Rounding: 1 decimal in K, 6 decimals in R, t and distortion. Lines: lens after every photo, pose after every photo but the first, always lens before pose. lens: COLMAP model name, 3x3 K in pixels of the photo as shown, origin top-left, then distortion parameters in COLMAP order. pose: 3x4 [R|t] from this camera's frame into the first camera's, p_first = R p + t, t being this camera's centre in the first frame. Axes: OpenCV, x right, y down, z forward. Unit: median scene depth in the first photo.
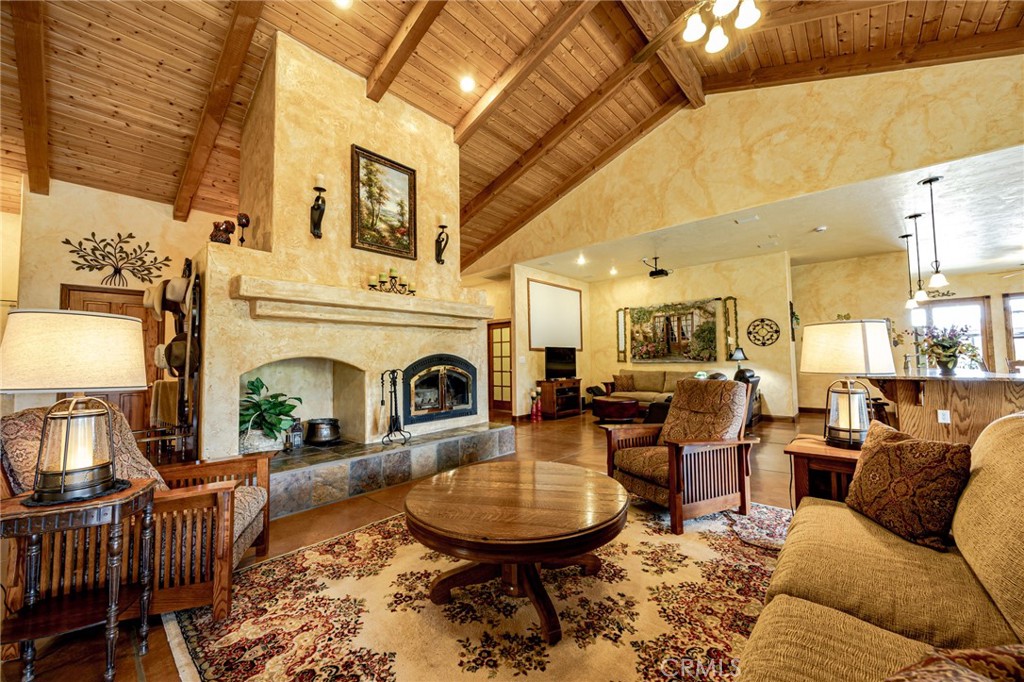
lens RADIAL K [[384.7, 0, 512.0], [0, 384.7, 341.0], [0, 0, 1]] dist [-0.002169, -0.000065]
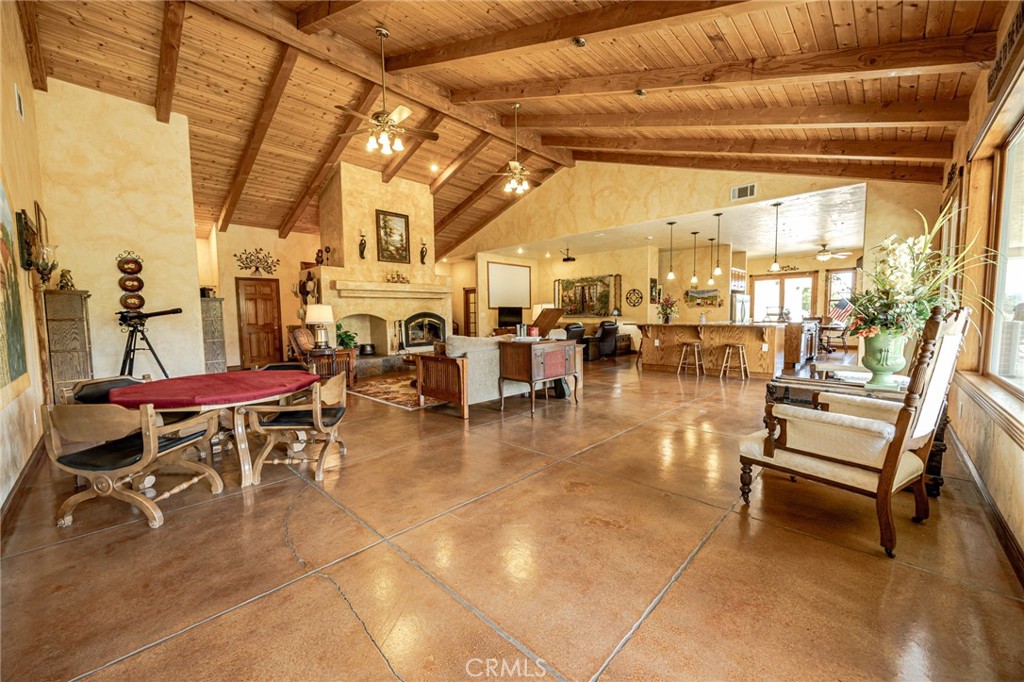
lens RADIAL K [[389.3, 0, 512.0], [0, 389.3, 341.0], [0, 0, 1]] dist [-0.002895, -0.000398]
pose [[0.999409, 0.004564, -0.034061, 0.317080], [-0.000558, 0.993167, 0.116697, -0.049887], [0.034361, -0.116609, 0.992583, -0.927700]]
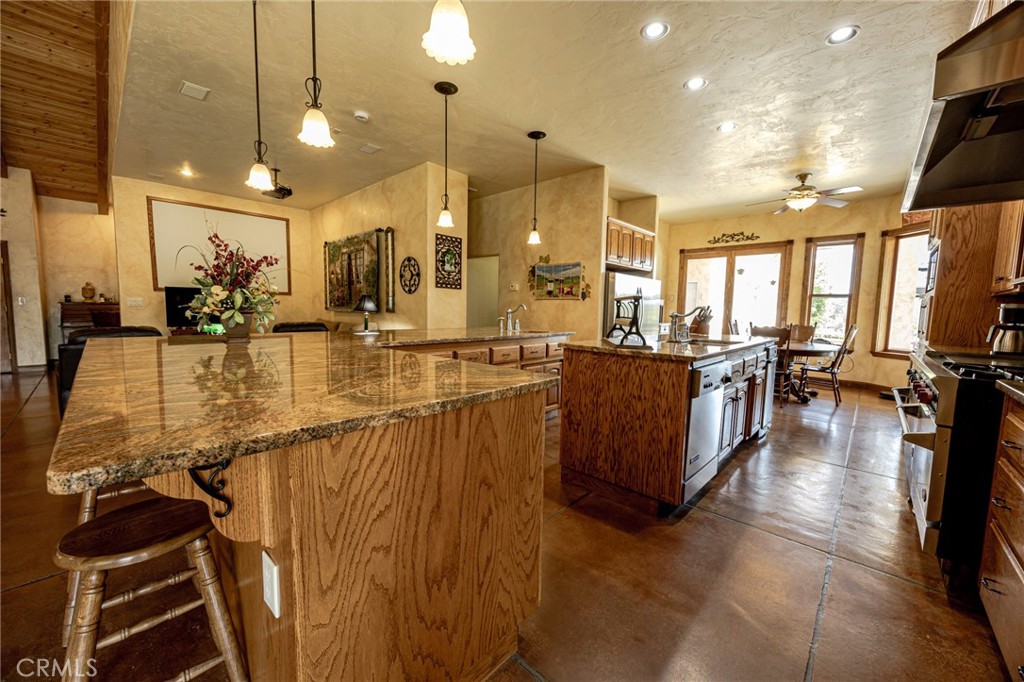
lens RADIAL K [[384.7, 0, 512.0], [0, 384.7, 341.0], [0, 0, 1]] dist [-0.002169, -0.000065]
pose [[0.999323, 0.034290, -0.013333, 1.311688], [-0.032159, 0.990160, 0.136196, -0.006530], [0.017872, -0.135675, 0.990592, 0.356016]]
